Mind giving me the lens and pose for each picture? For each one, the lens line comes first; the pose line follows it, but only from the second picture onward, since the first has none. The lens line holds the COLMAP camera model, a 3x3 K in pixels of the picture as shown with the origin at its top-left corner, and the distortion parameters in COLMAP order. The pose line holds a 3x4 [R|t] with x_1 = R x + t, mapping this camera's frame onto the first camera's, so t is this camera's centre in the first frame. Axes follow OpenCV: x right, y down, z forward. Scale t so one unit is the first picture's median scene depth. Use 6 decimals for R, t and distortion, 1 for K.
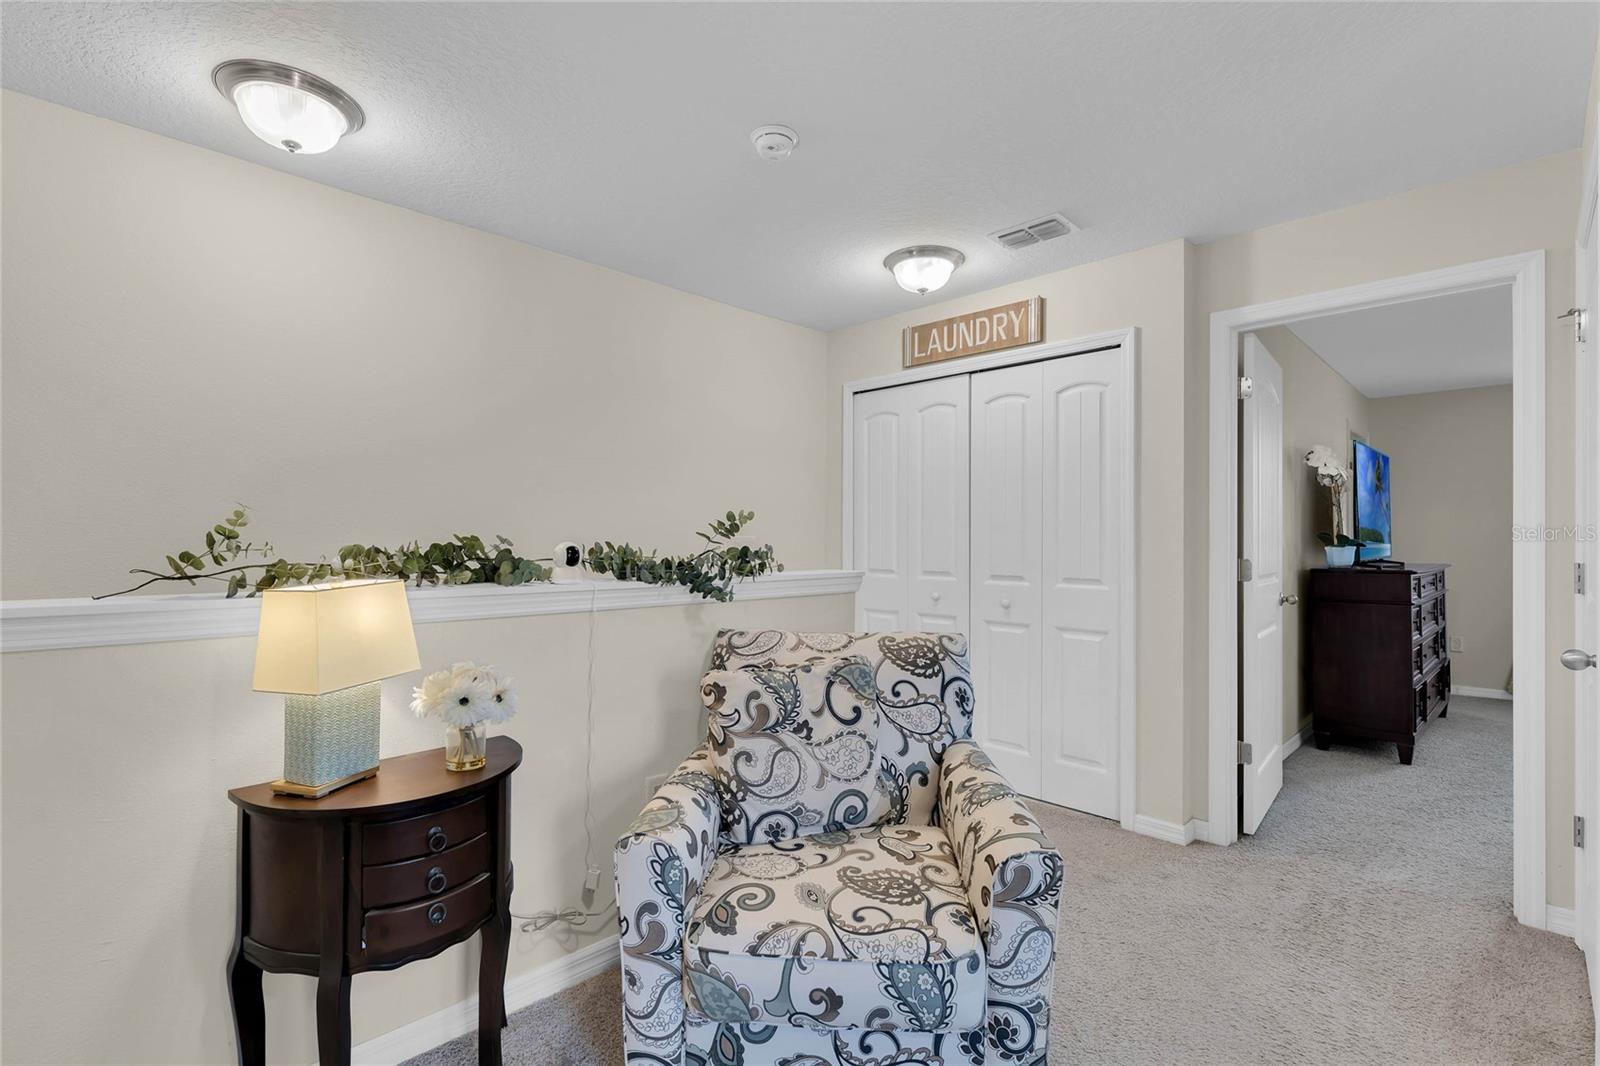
lens RADIAL K [[758.1, 0, 796.6], [0, 758.1, 534.0], [0, 0, 1]] dist [-0.002032, -0.000605]
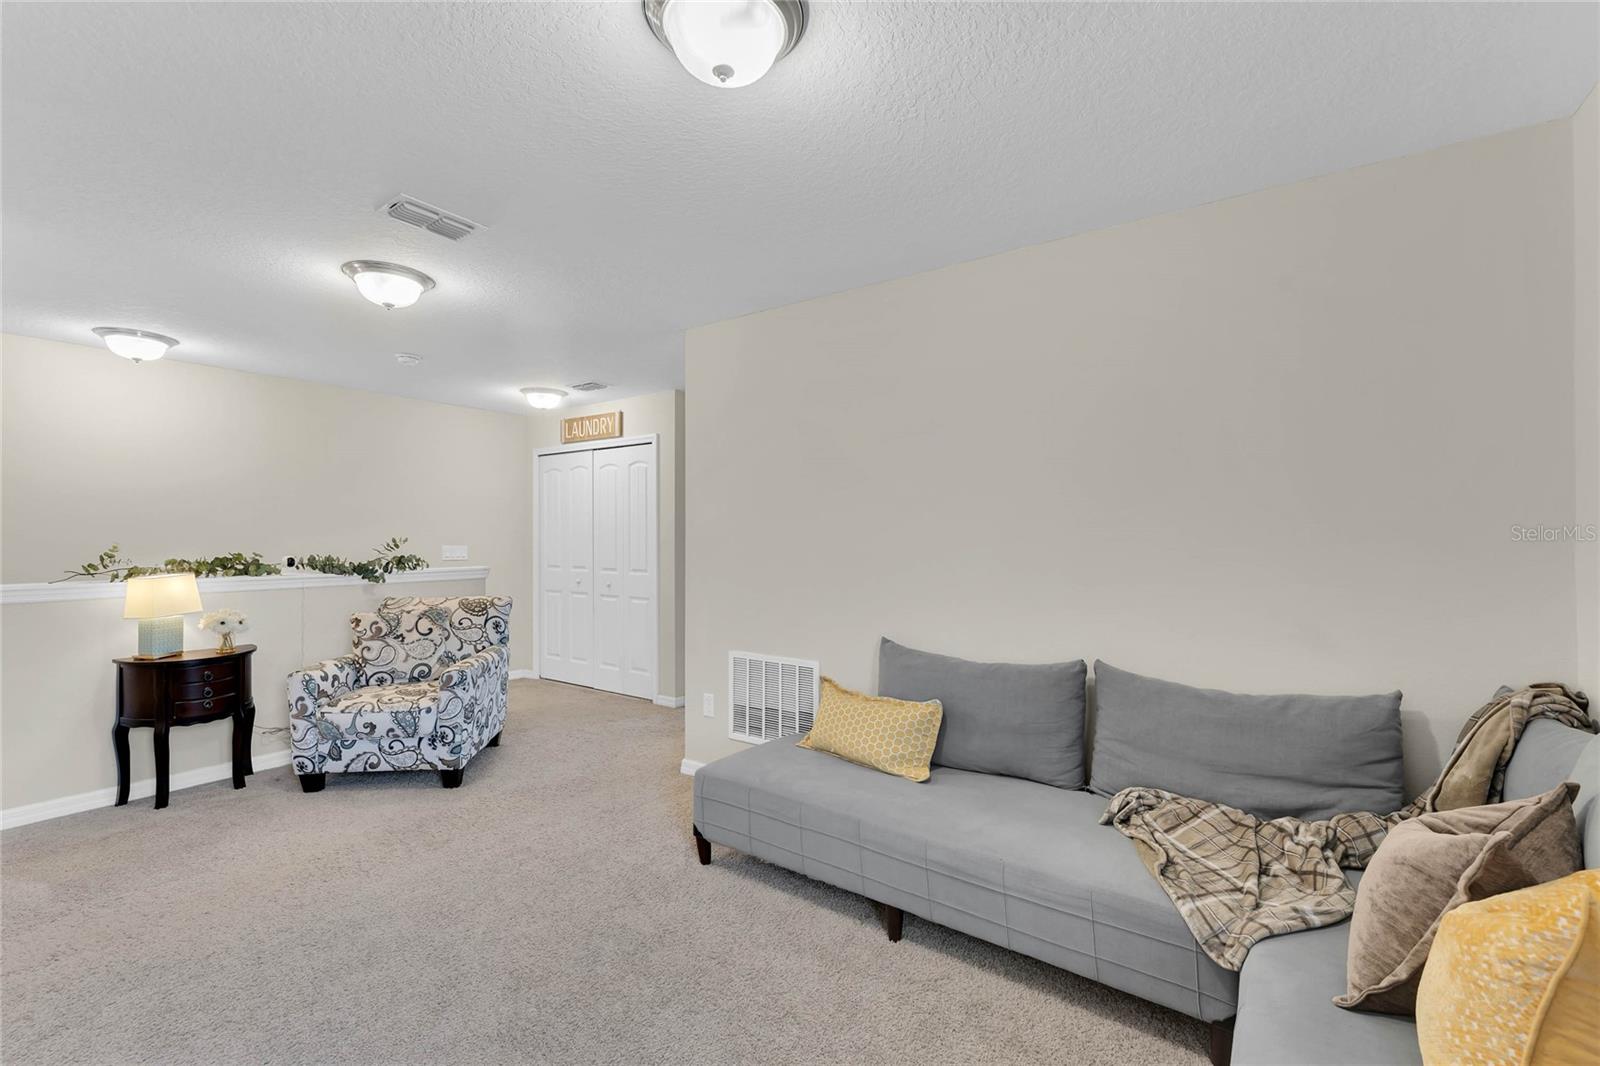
lens RADIAL K [[708.8, 0, 804.5], [0, 708.8, 533.0], [0, 0, 1]] dist [0.003147, -0.000320]
pose [[0.984847, -0.004310, 0.173371, 0.991743], [0.003567, 0.999983, 0.004596, -0.072124], [-0.173388, -0.003908, 0.984846, -1.545445]]
